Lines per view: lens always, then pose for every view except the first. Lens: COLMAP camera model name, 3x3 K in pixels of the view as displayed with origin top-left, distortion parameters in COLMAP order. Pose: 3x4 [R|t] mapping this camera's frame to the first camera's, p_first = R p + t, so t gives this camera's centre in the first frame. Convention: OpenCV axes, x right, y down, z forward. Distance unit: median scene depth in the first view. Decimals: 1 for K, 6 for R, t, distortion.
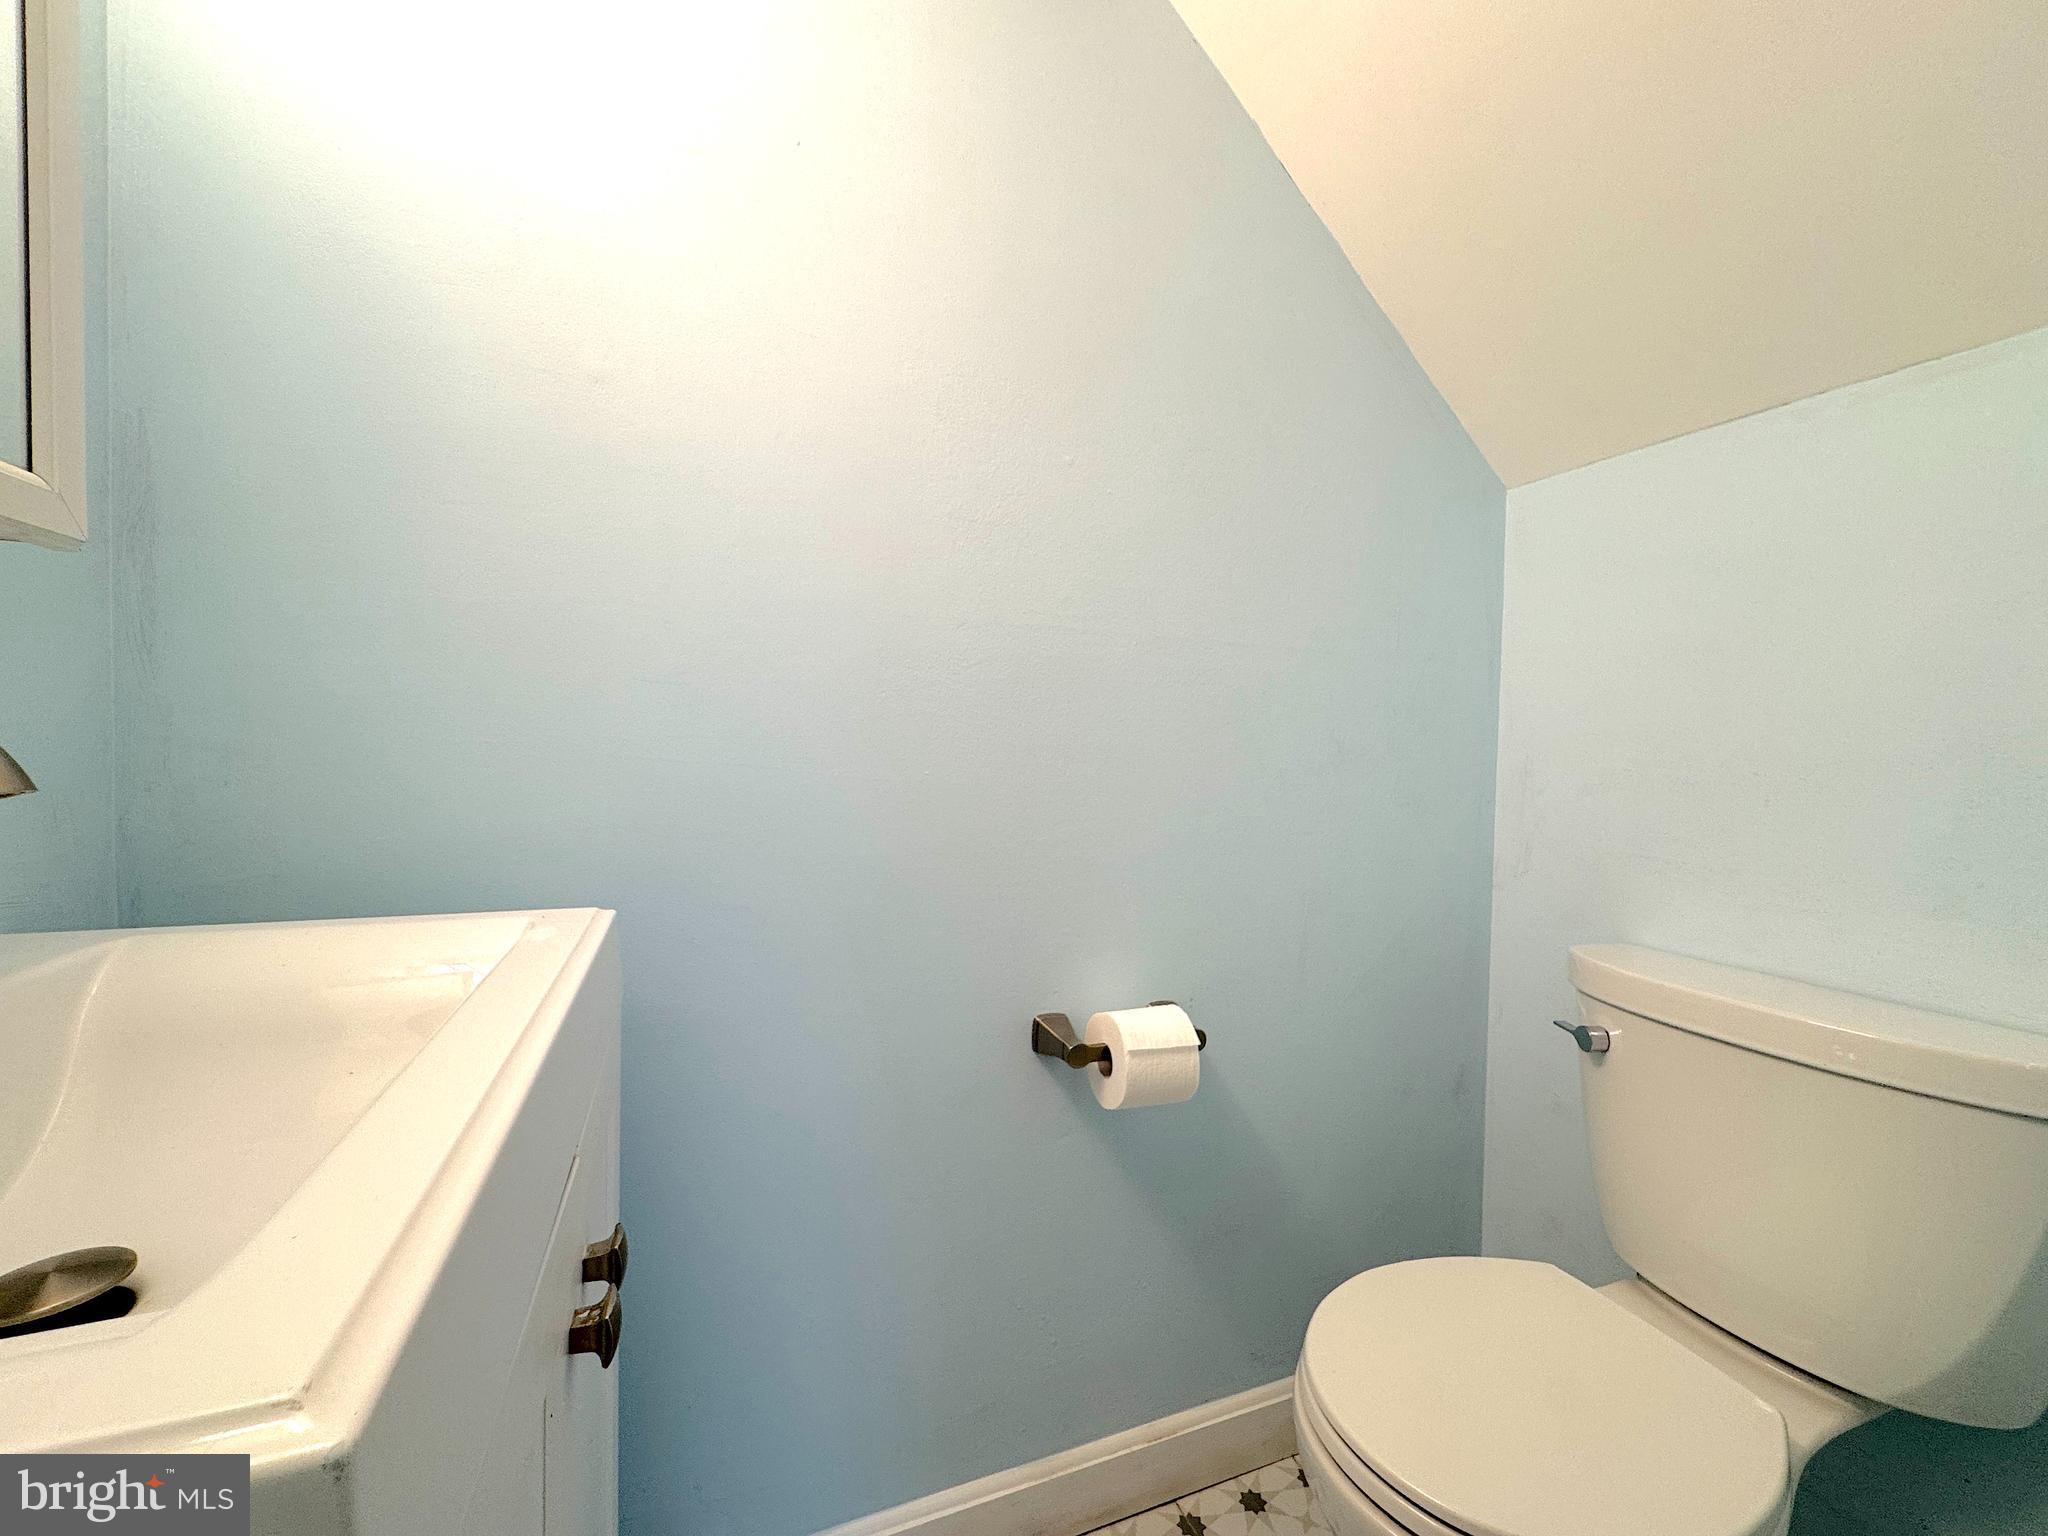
lens RADIAL K [[816.7, 0, 1019.4], [0, 816.7, 773.3], [0, 0, 1]] dist [-0.003675, 0.000711]
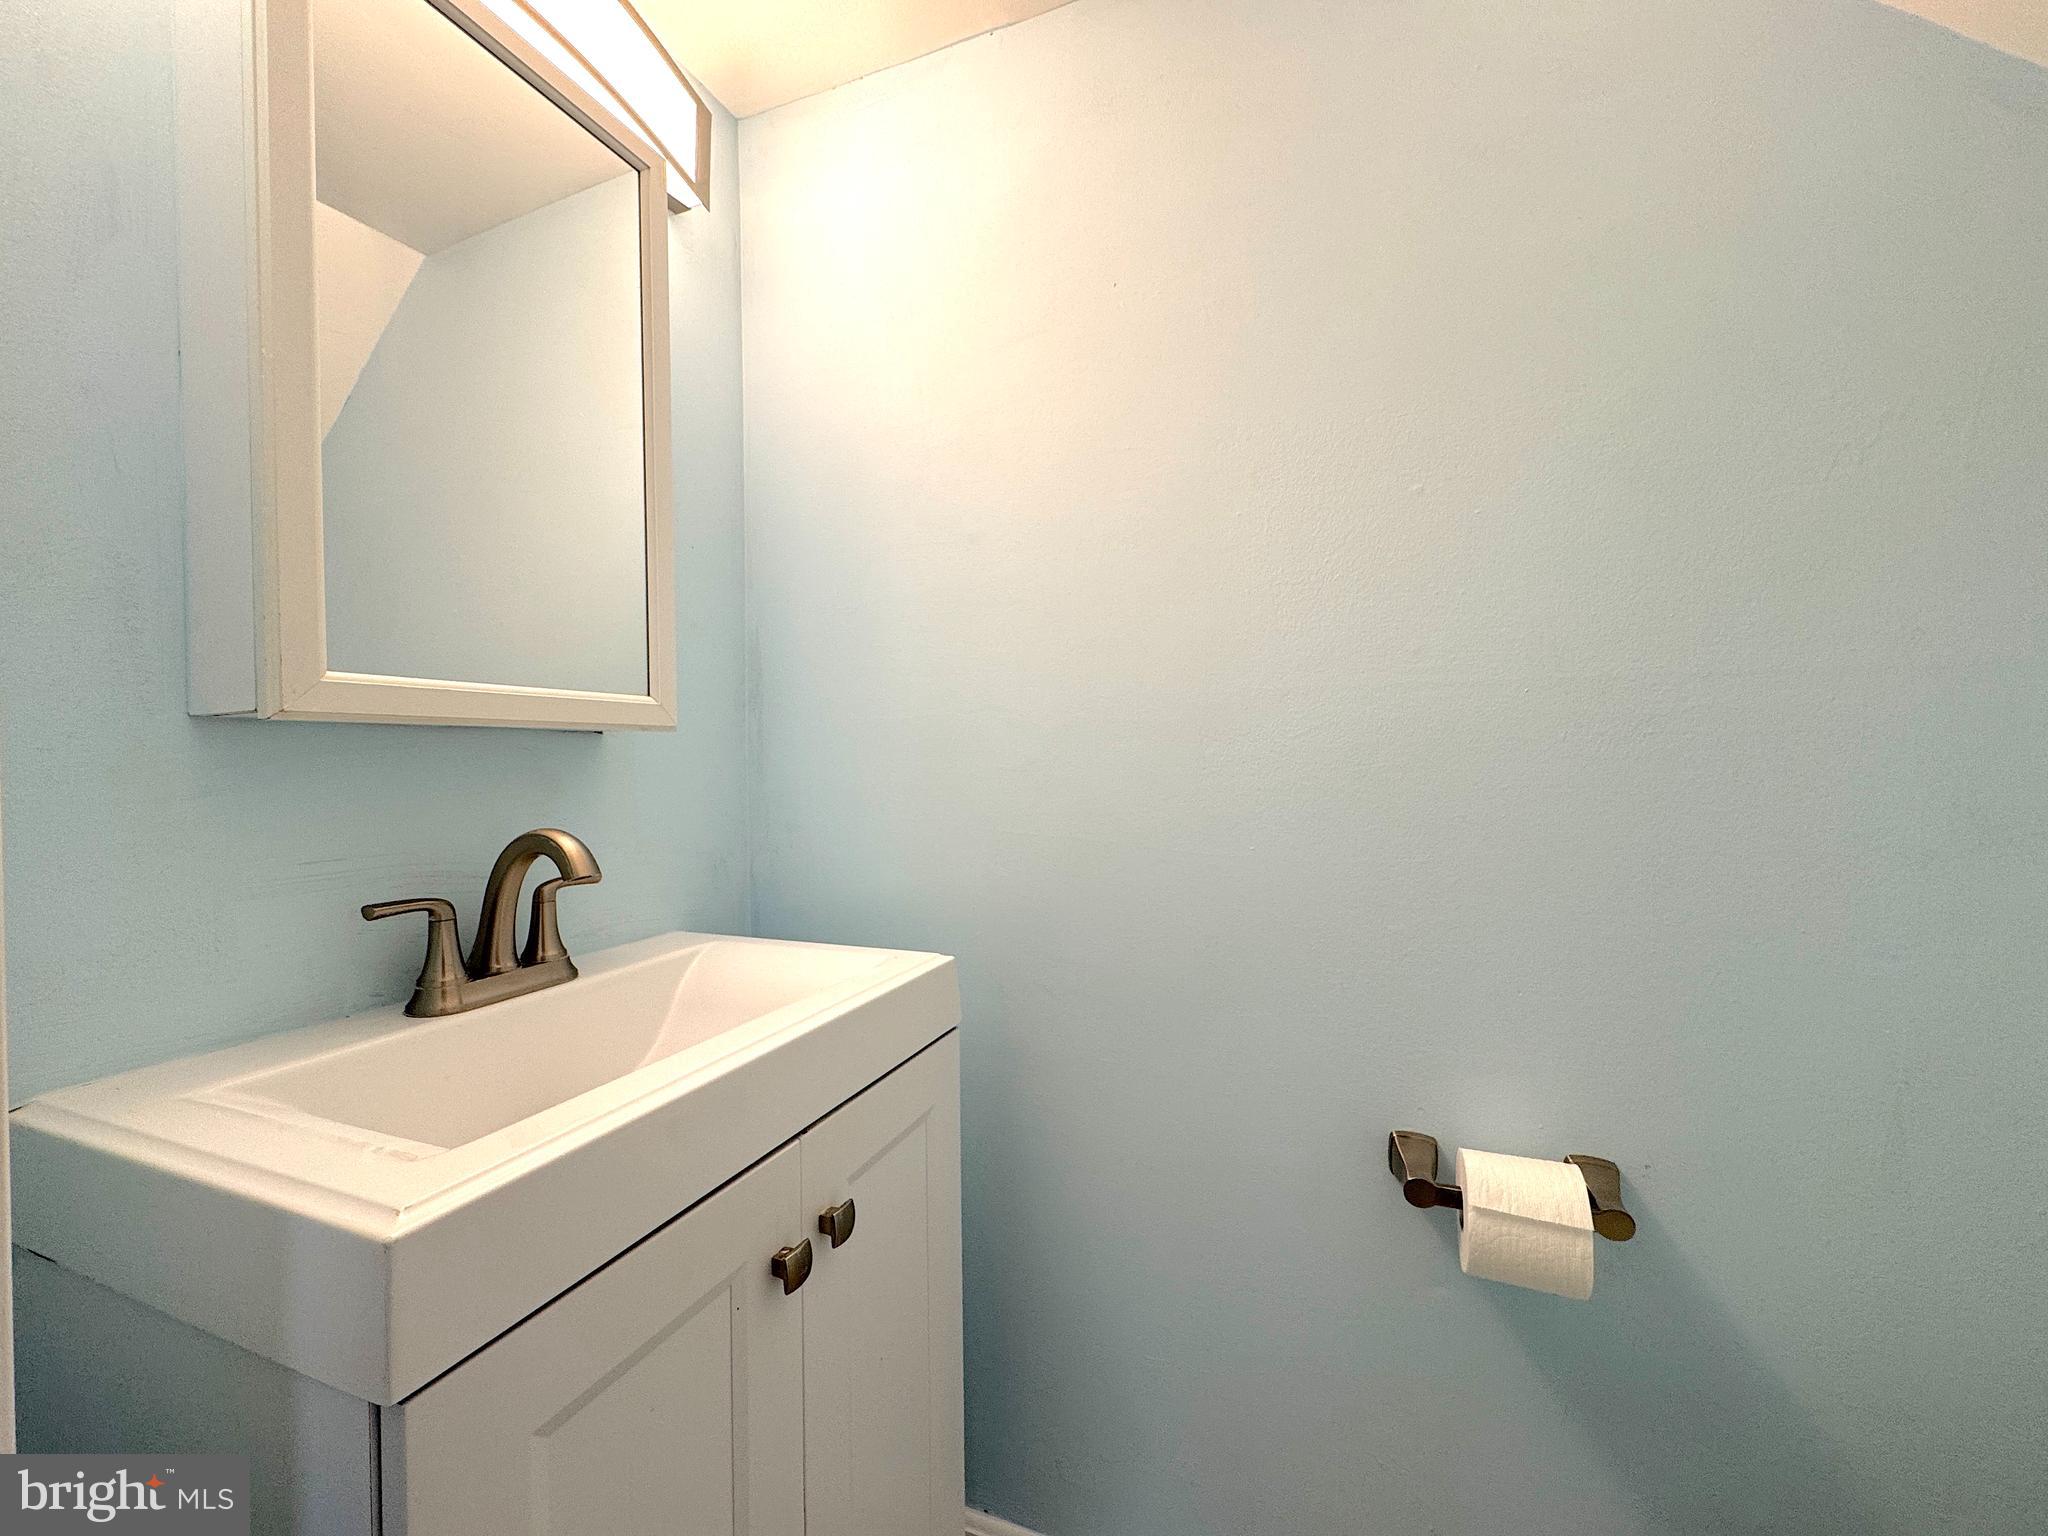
lens RADIAL K [[816.7, 0, 1018.4], [0, 816.7, 765.7], [0, 0, 1]] dist [-0.003675, 0.000711]
pose [[0.733135, -0.028180, -0.679500, 0.357932], [0.005968, 0.999369, -0.035006, -0.068177], [0.680057, 0.021609, 0.732840, 0.092137]]
